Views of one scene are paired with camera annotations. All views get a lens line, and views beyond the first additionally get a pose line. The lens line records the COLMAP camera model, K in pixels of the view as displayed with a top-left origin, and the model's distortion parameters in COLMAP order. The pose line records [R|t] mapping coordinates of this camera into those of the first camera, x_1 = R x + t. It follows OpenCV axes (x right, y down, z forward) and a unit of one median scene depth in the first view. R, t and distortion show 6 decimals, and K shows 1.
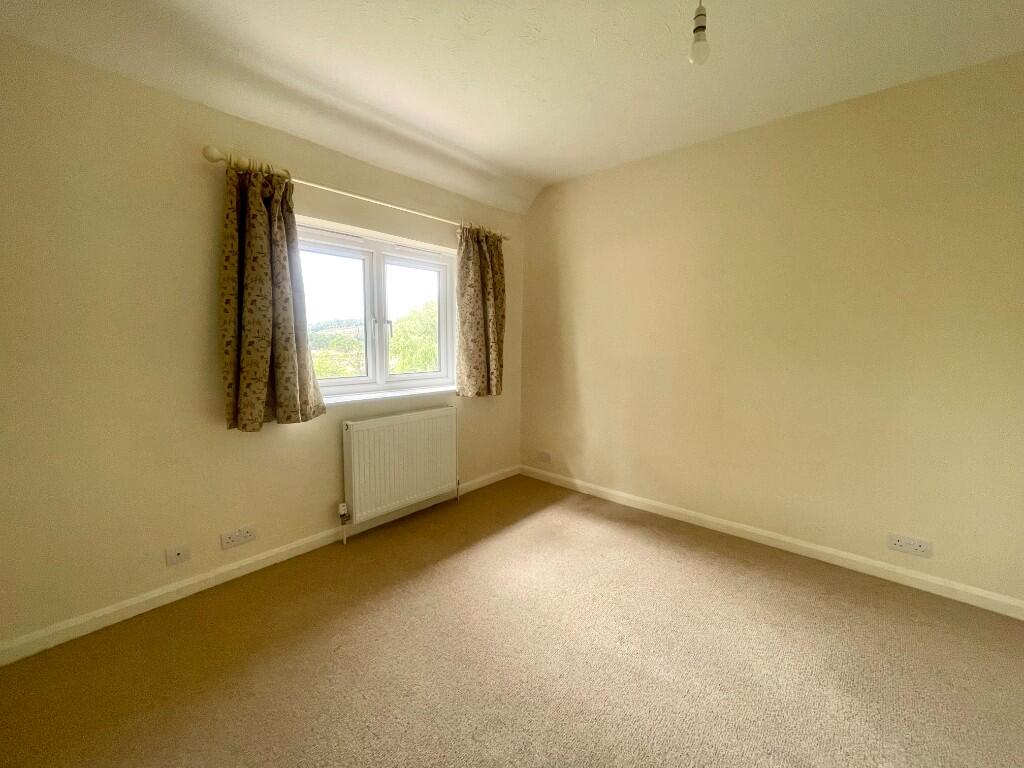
lens RADIAL K [[413.9, 0, 506.5], [0, 413.9, 383.2], [0, 0, 1]] dist [0.002855, -0.000863]
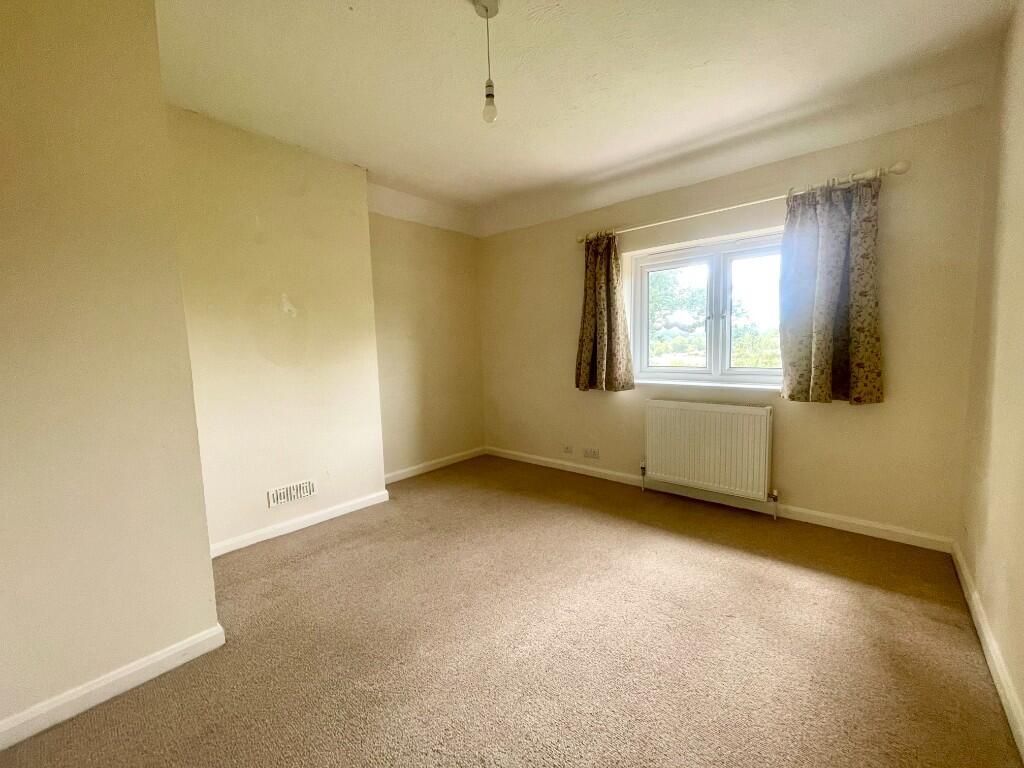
lens RADIAL K [[413.9, 0, 508.1], [0, 413.9, 378.9], [0, 0, 1]] dist [0.002855, -0.000863]
pose [[-0.004092, 0.070974, -0.997470, 0.945146], [-0.085820, 0.993773, 0.071063, -0.024224], [0.996302, 0.085893, 0.002025, 0.566817]]
